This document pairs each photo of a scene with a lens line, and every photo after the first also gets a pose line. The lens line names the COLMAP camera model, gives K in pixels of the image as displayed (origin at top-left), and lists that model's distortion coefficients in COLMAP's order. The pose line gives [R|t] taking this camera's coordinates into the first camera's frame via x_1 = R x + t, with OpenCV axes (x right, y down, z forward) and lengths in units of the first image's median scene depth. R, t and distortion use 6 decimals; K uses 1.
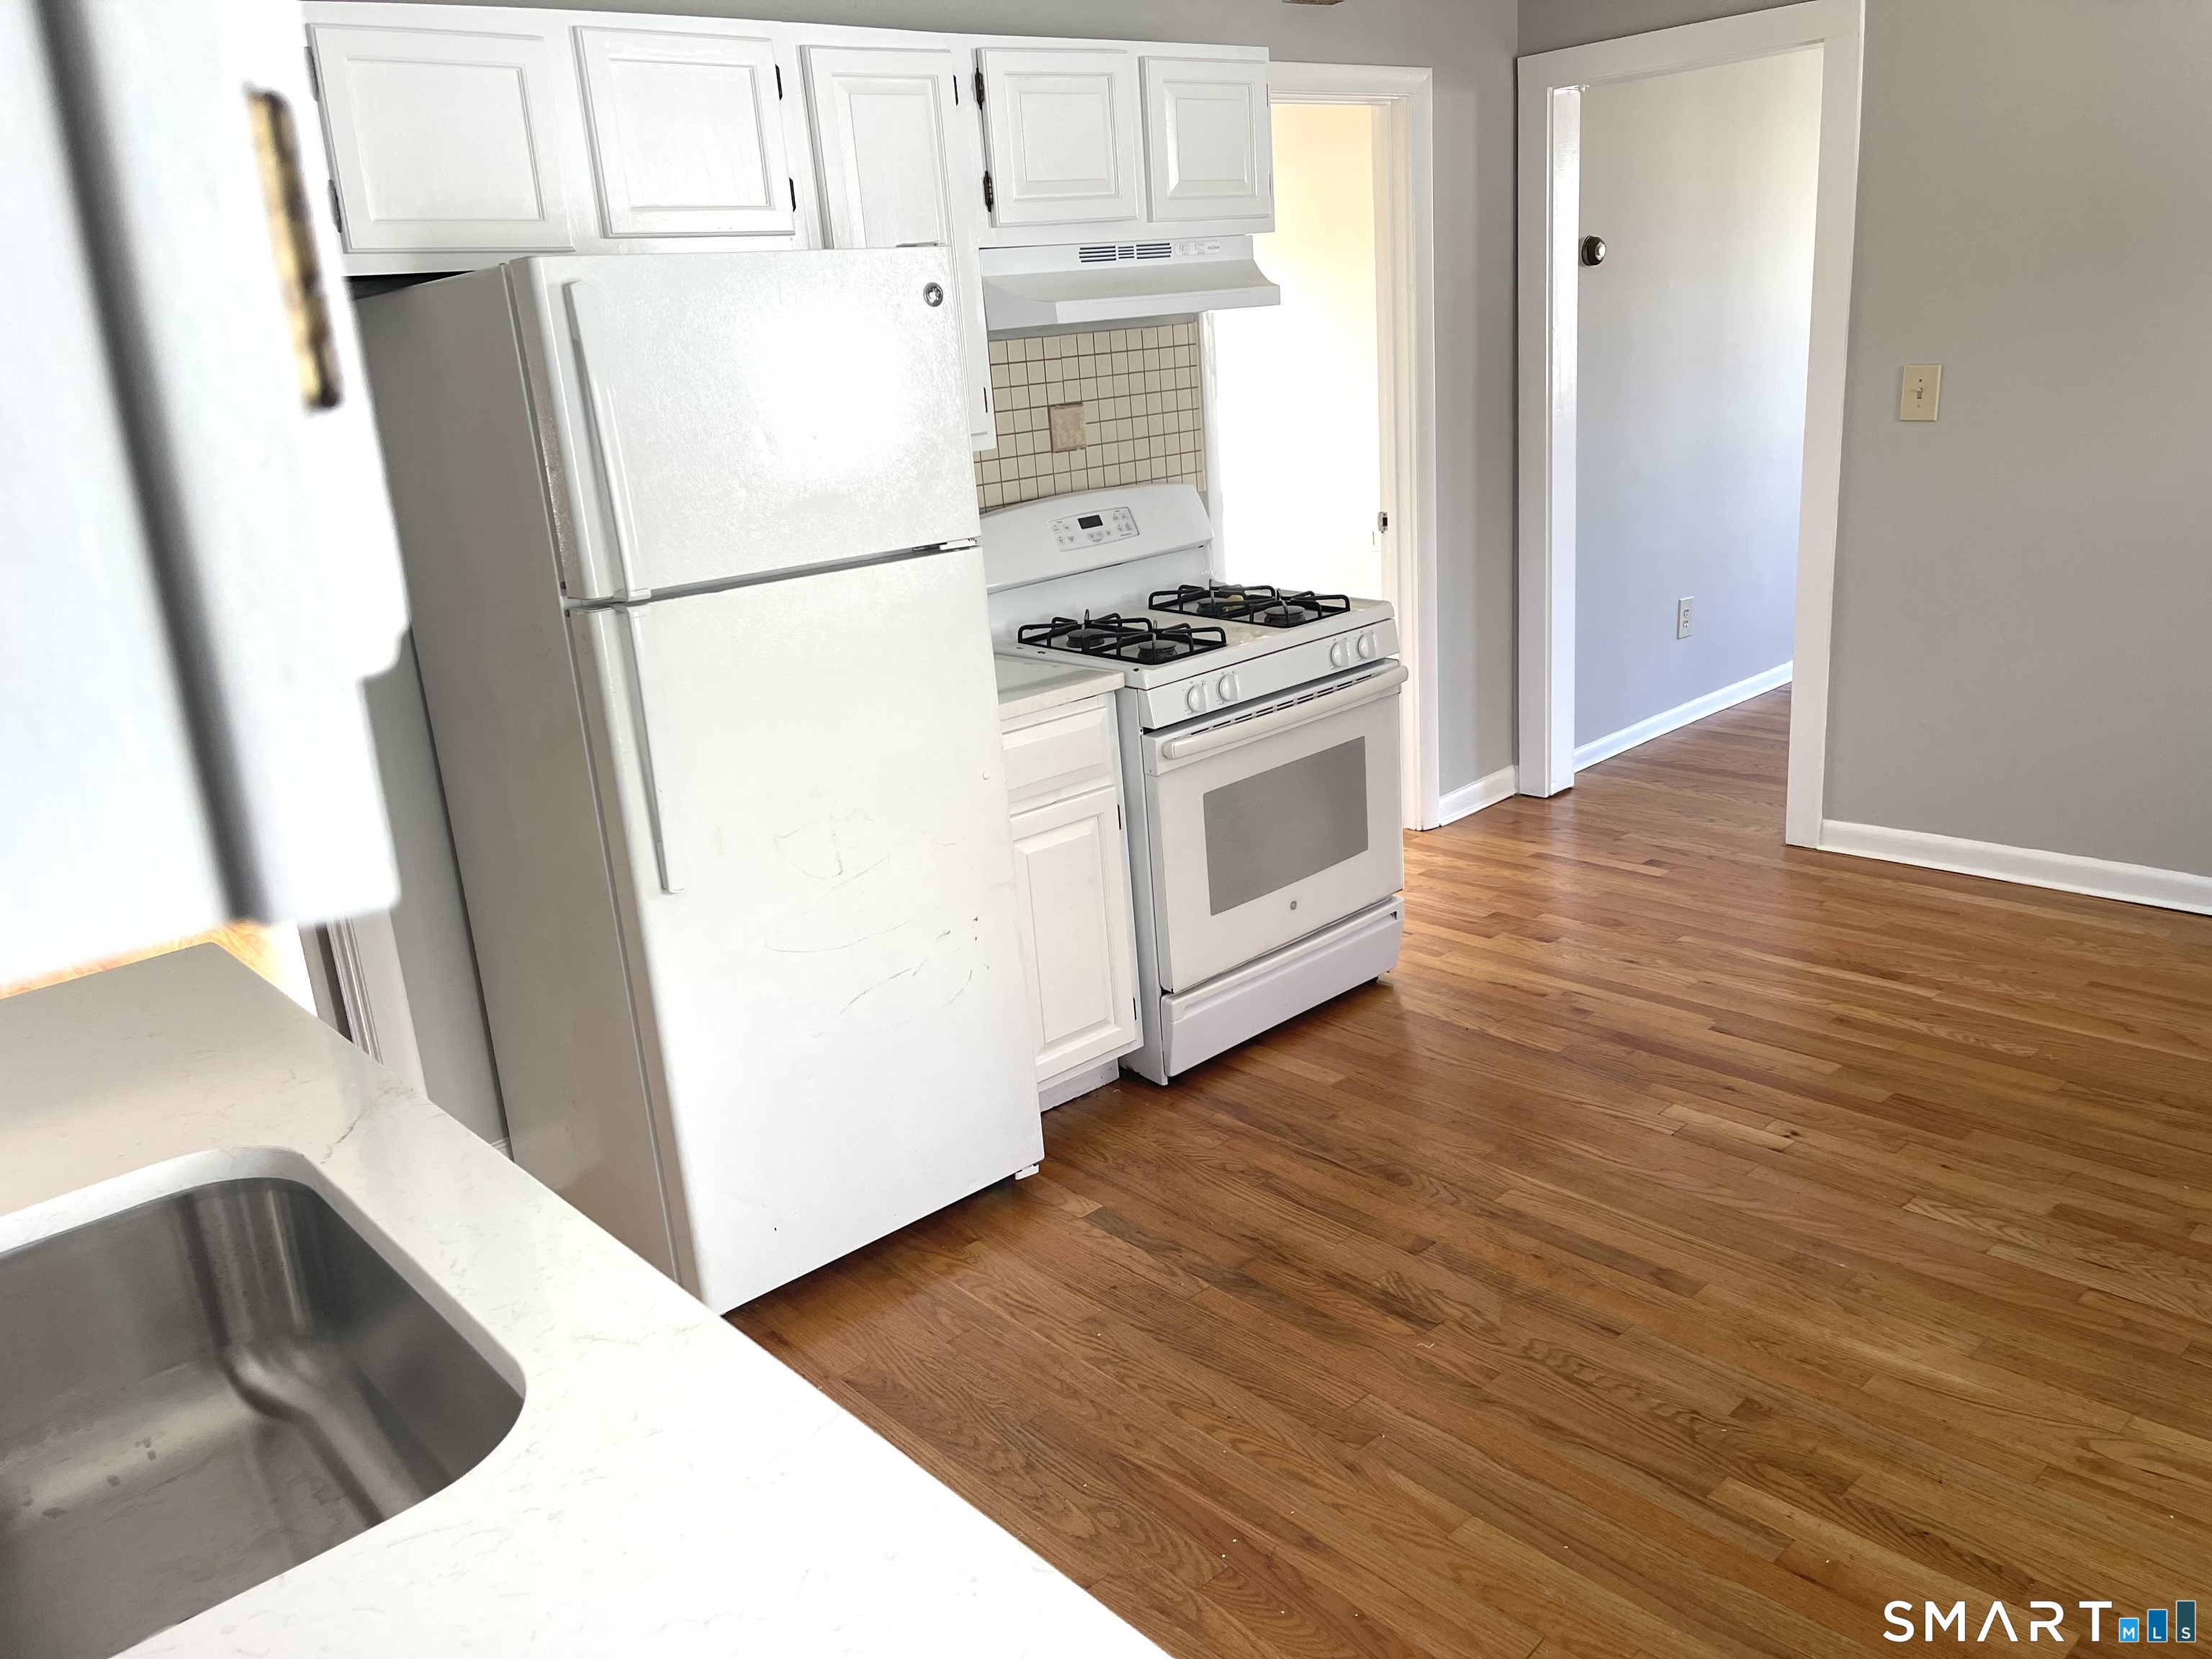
lens RADIAL K [[1670.2, 0, 1106.2], [0, 1670.2, 827.3], [0, 0, 1]] dist [0.007971, -0.015949]
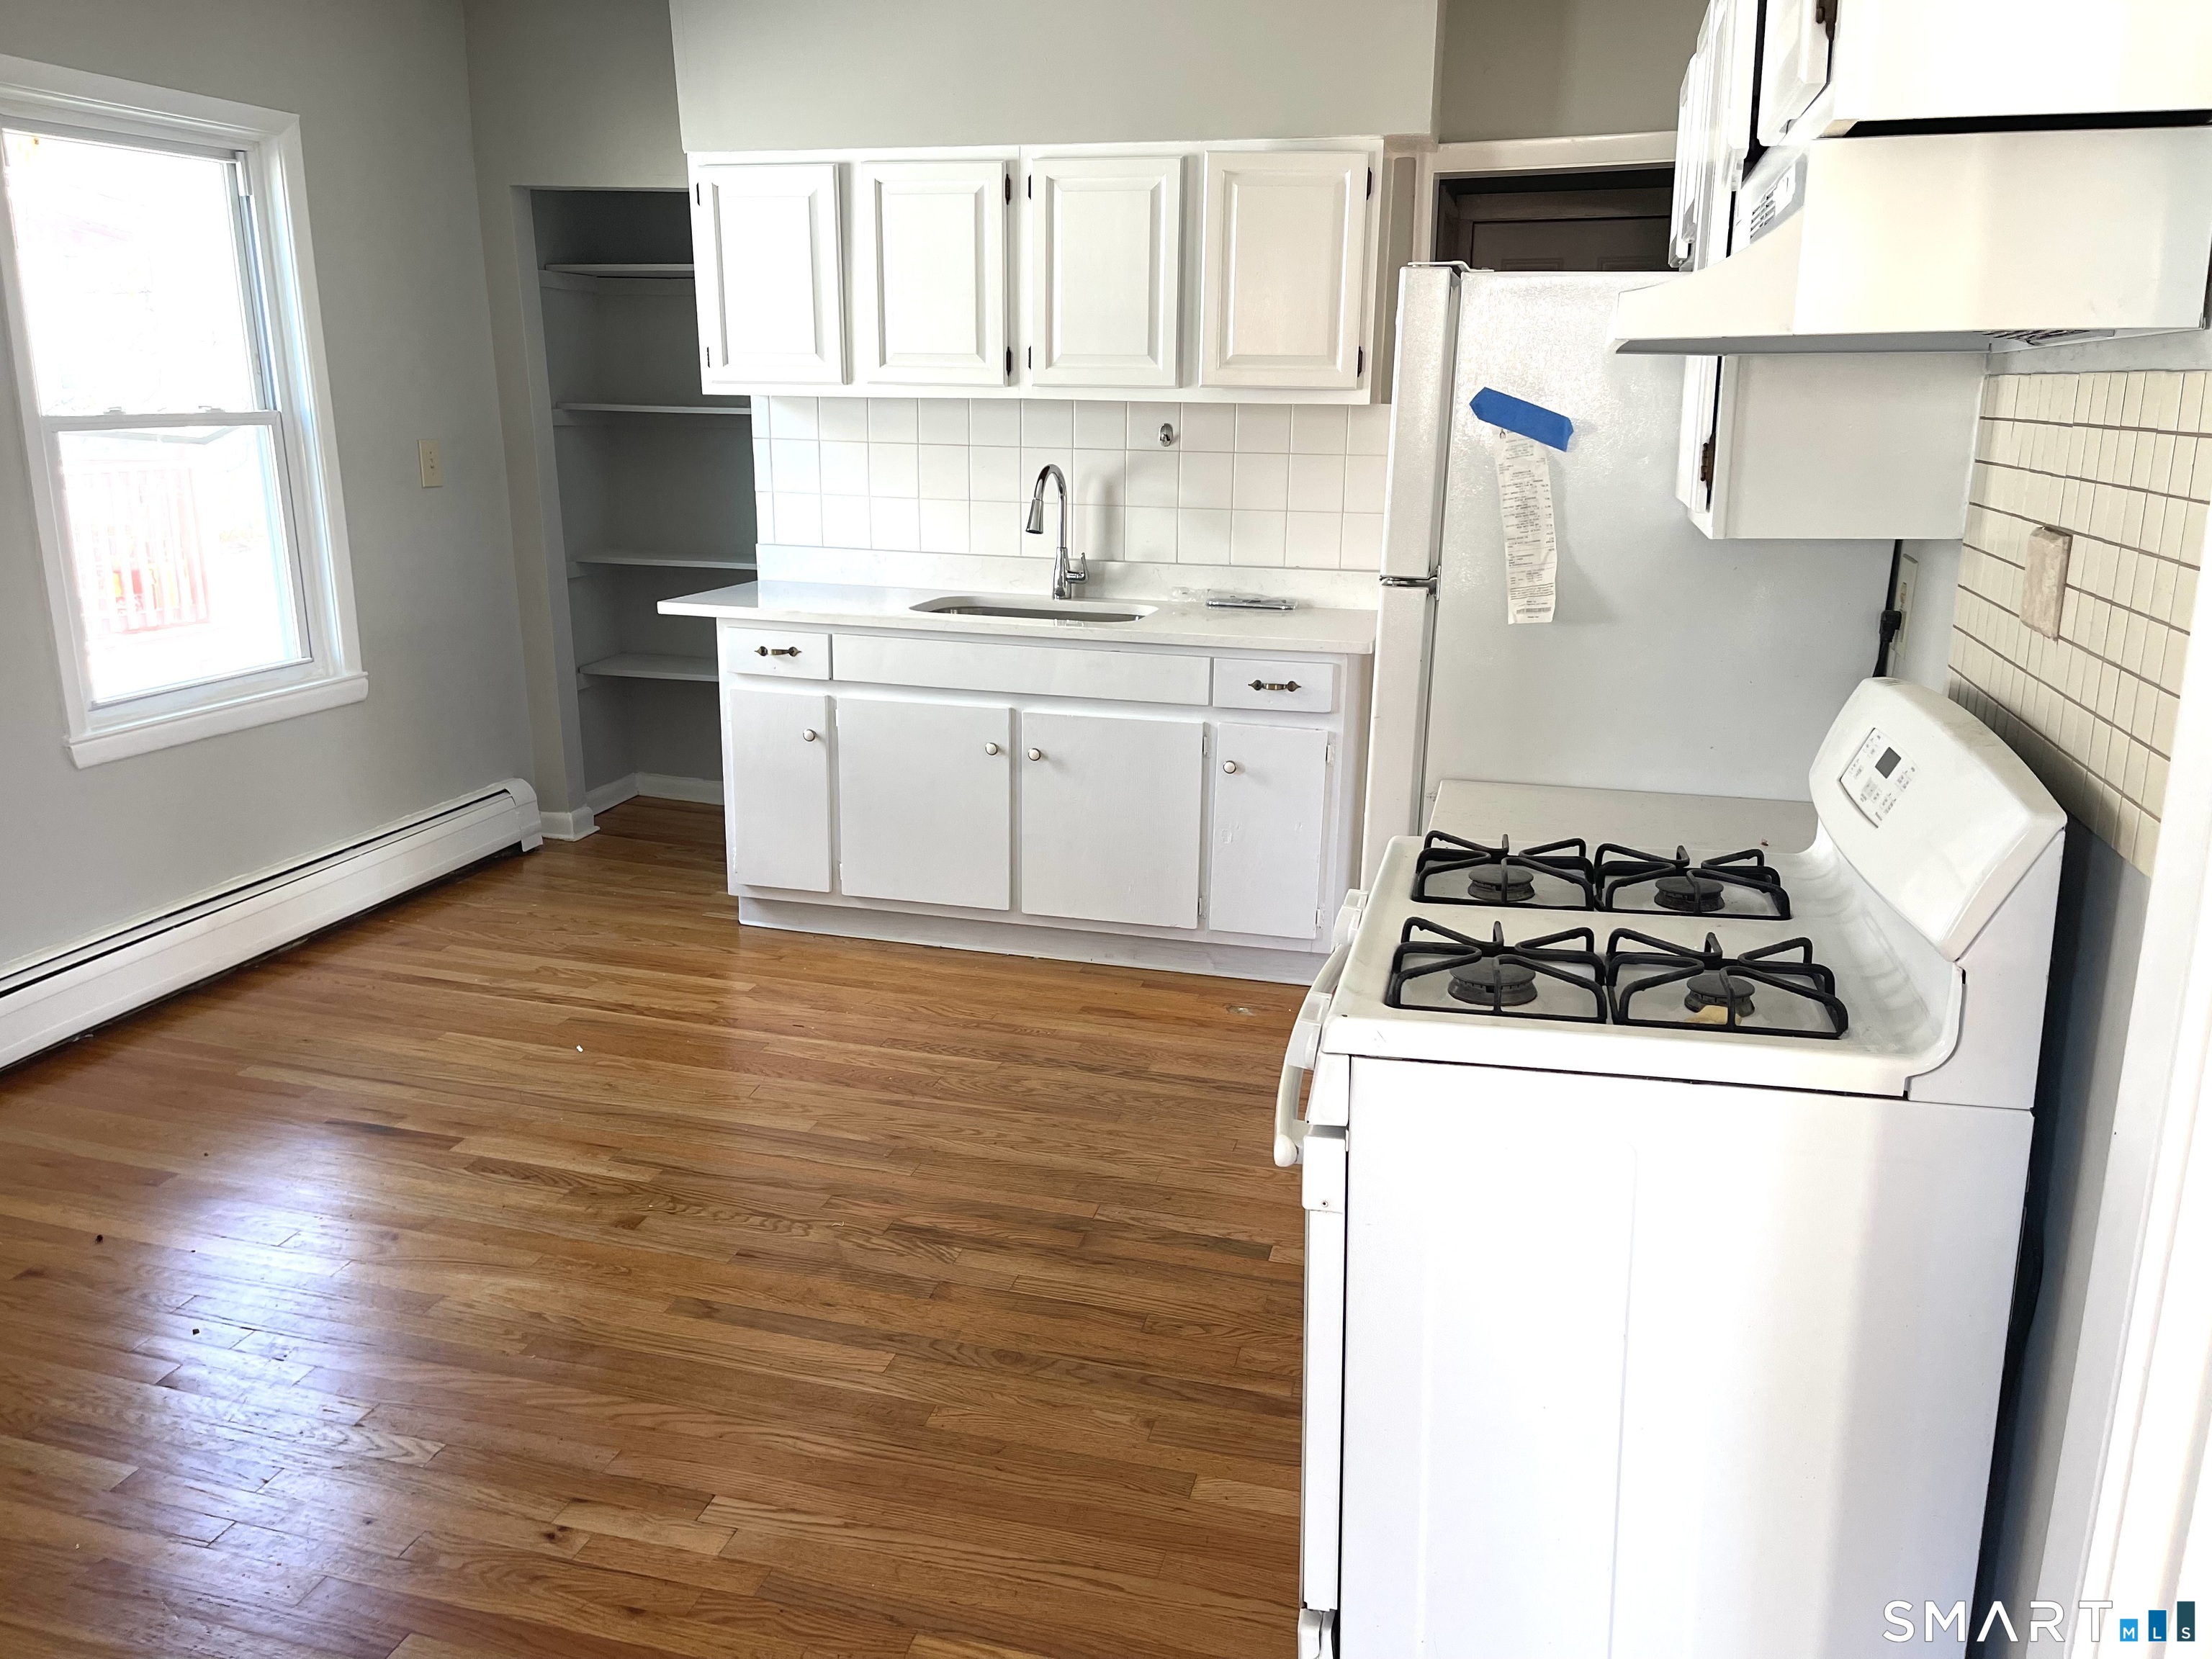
lens RADIAL K [[1670.2, 0, 1101.4], [0, 1670.2, 822.3], [0, 0, 1]] dist [0.007971, -0.015949]
pose [[-0.830540, 0.217911, -0.512561, 0.592866], [-0.101169, 0.845949, 0.523579, -0.553329], [0.547694, 0.486708, -0.680549, 1.686280]]
